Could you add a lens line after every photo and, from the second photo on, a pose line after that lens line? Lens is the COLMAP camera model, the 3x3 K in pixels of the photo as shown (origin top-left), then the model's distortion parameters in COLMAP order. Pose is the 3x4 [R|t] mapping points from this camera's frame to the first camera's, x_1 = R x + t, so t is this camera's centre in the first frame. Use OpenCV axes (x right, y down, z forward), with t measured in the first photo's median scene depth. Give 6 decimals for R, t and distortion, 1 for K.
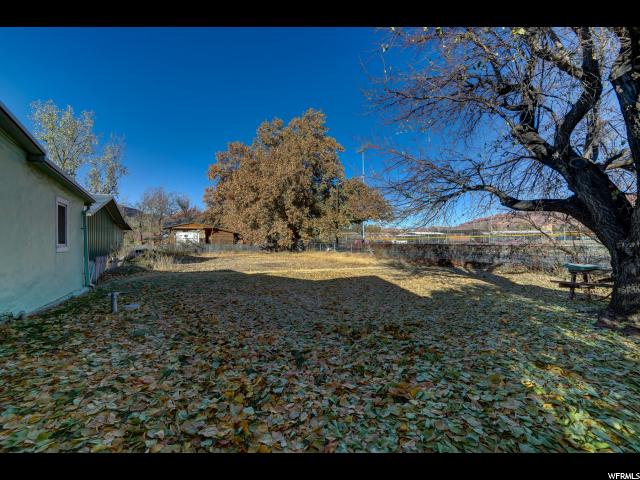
lens RADIAL K [[256.9, 0, 313.7], [0, 256.9, 239.7], [0, 0, 1]] dist [-0.085088, 0.028378]
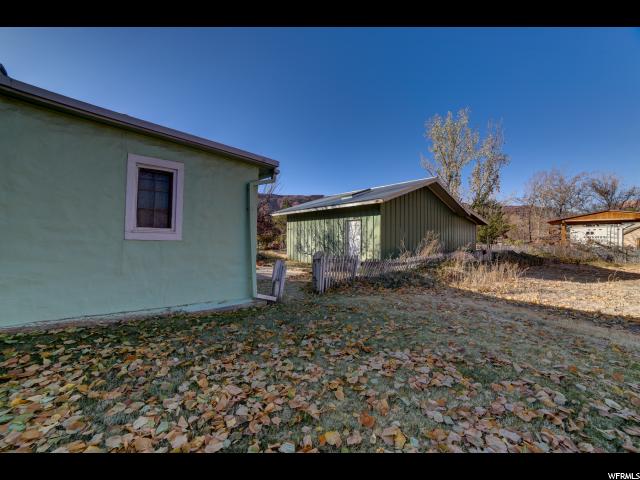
lens RADIAL K [[256.9, 0, 313.7], [0, 256.9, 239.7], [0, 0, 1]] dist [-0.085088, 0.028378]
pose [[0.181572, 0.003256, -0.983372, -0.051550], [-0.010896, 0.999940, 0.001299, 0.007895], [0.983317, 0.010479, 0.181597, 0.231335]]
